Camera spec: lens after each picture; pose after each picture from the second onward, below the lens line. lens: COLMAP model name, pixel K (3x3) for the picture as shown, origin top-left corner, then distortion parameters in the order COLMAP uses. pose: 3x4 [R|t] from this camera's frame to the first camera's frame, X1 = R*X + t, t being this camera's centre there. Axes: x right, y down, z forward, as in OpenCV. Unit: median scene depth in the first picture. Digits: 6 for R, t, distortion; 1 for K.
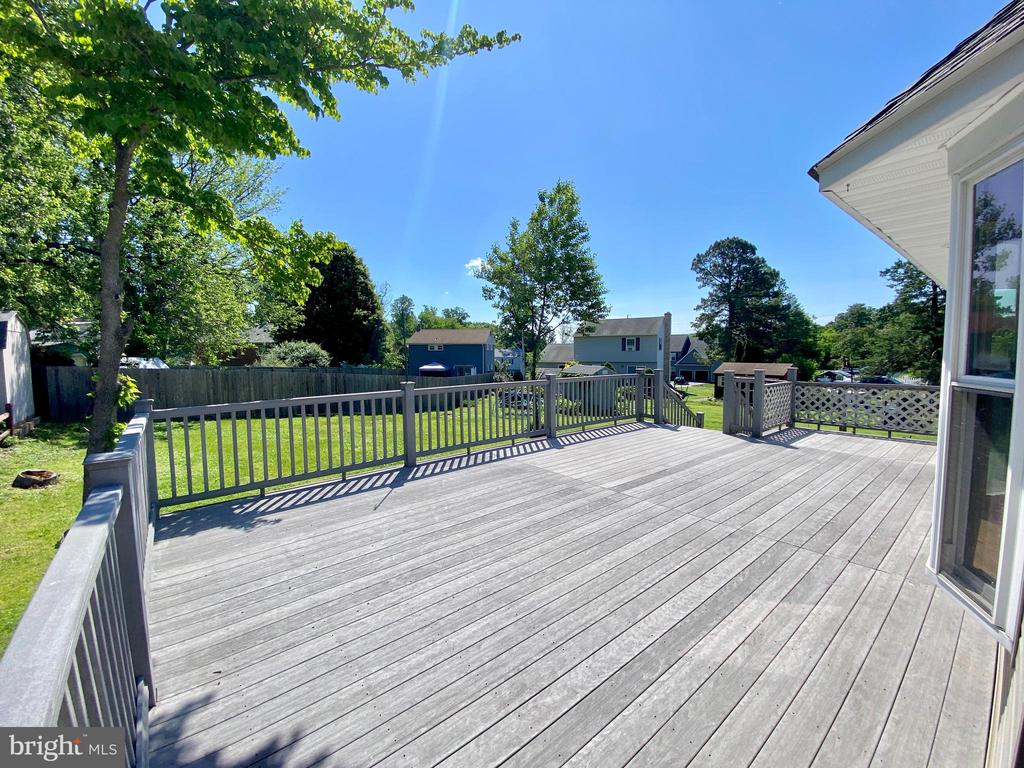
lens RADIAL K [[416.3, 0, 508.2], [0, 416.3, 379.6], [0, 0, 1]] dist [0.011280, -0.016490]
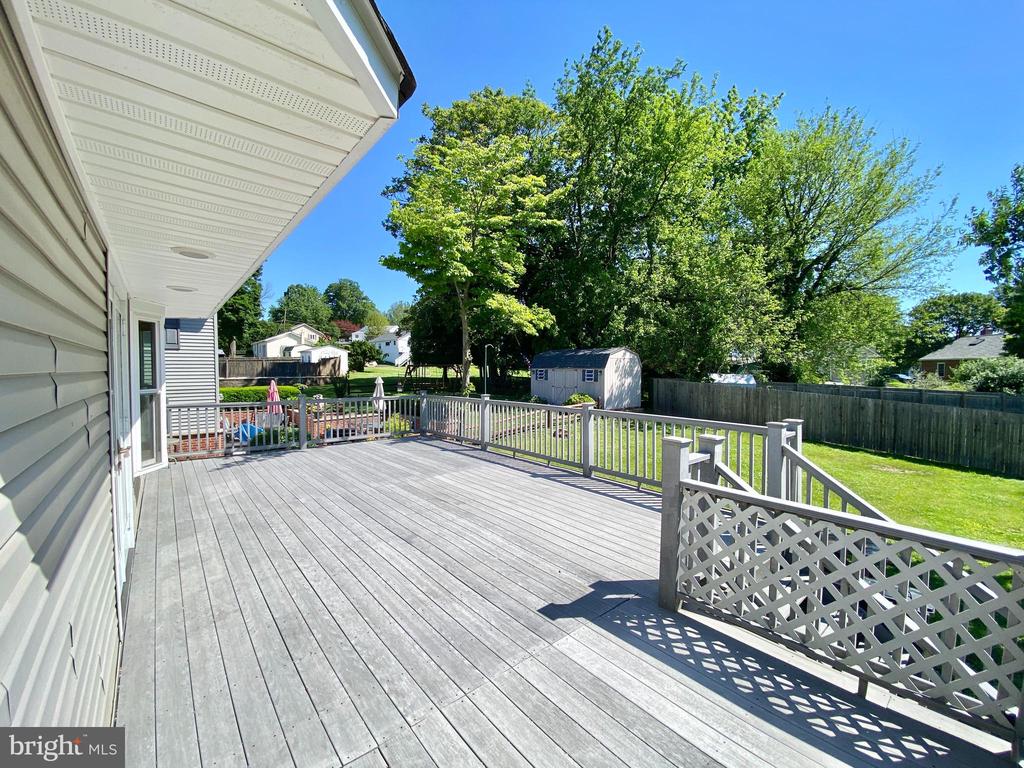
lens RADIAL K [[416.3, 0, 508.1], [0, 416.3, 379.7], [0, 0, 1]] dist [0.011280, -0.016490]
pose [[0.011044, 0.026111, -0.999598, 1.381593], [-0.083120, 0.996223, 0.025105, -0.101902], [0.996478, 0.082809, 0.013173, 1.159918]]
